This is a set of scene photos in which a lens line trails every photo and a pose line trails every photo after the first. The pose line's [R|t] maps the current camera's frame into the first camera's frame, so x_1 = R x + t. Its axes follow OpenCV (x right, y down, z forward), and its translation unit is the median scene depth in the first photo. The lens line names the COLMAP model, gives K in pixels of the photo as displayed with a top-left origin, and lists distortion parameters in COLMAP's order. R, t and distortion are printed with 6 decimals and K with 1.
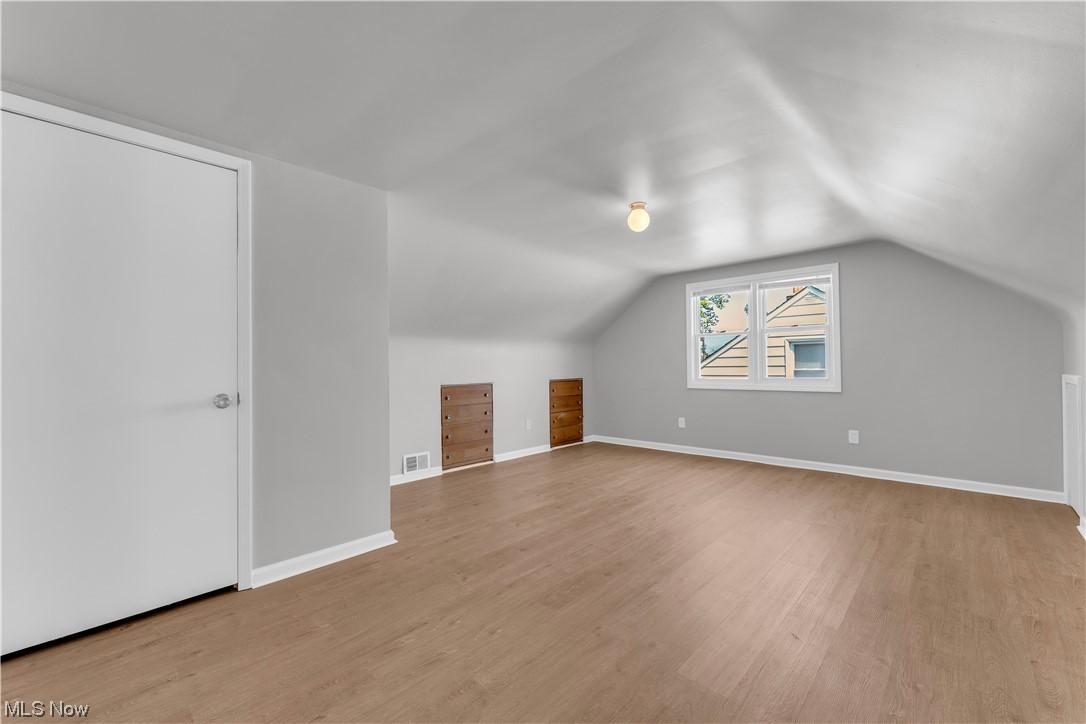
lens RADIAL K [[444.2, 0, 543.1], [0, 444.2, 362.7], [0, 0, 1]] dist [0.001588, -0.000542]
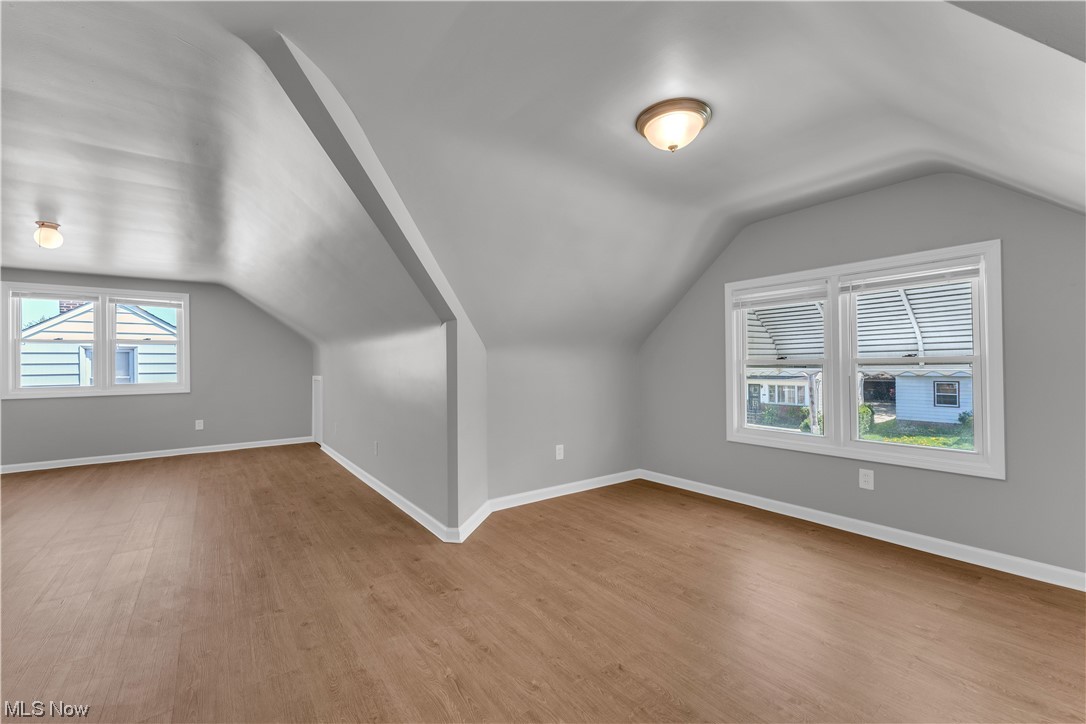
lens RADIAL K [[444.2, 0, 539.3], [0, 444.2, 363.0], [0, 0, 1]] dist [0.001588, -0.000542]
pose [[0.180297, 0.013321, 0.983522, -0.590470], [0.004368, 0.999888, -0.014343, 0.003639], [-0.983602, 0.006882, 0.180219, -0.343340]]
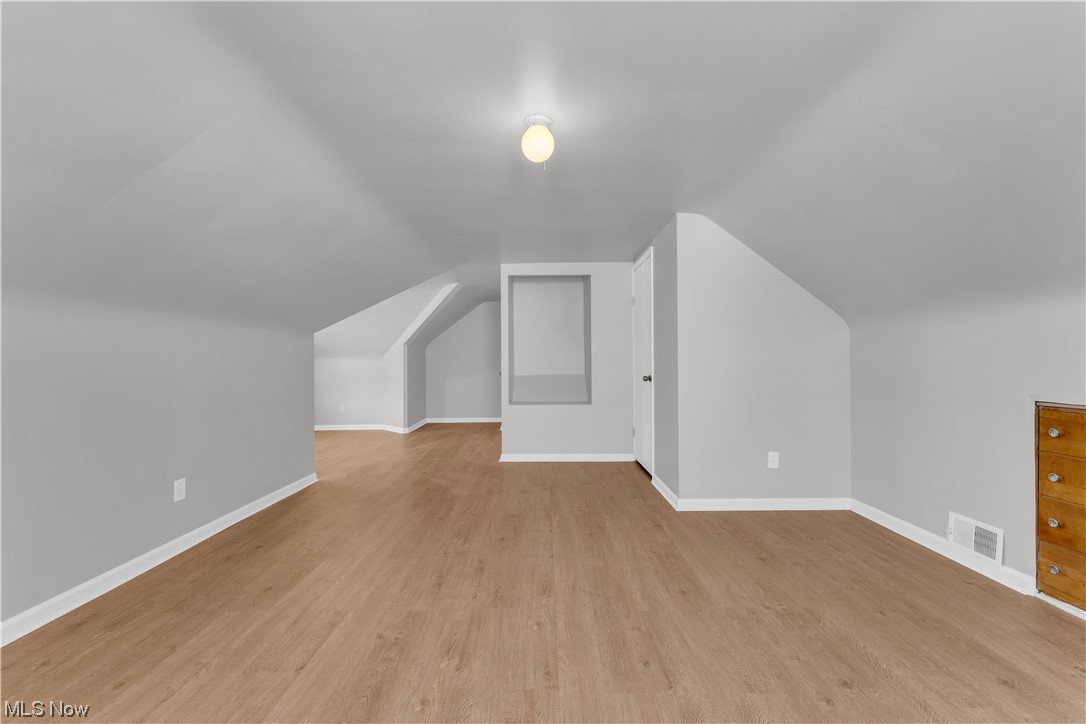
lens RADIAL K [[444.2, 0, 546.9], [0, 444.2, 362.2], [0, 0, 1]] dist [0.001588, -0.000542]
pose [[-0.723967, 0.016488, -0.689638, 0.620756], [0.019852, 0.999798, 0.003062, -0.000160], [0.689549, -0.011474, -0.724148, 1.385687]]
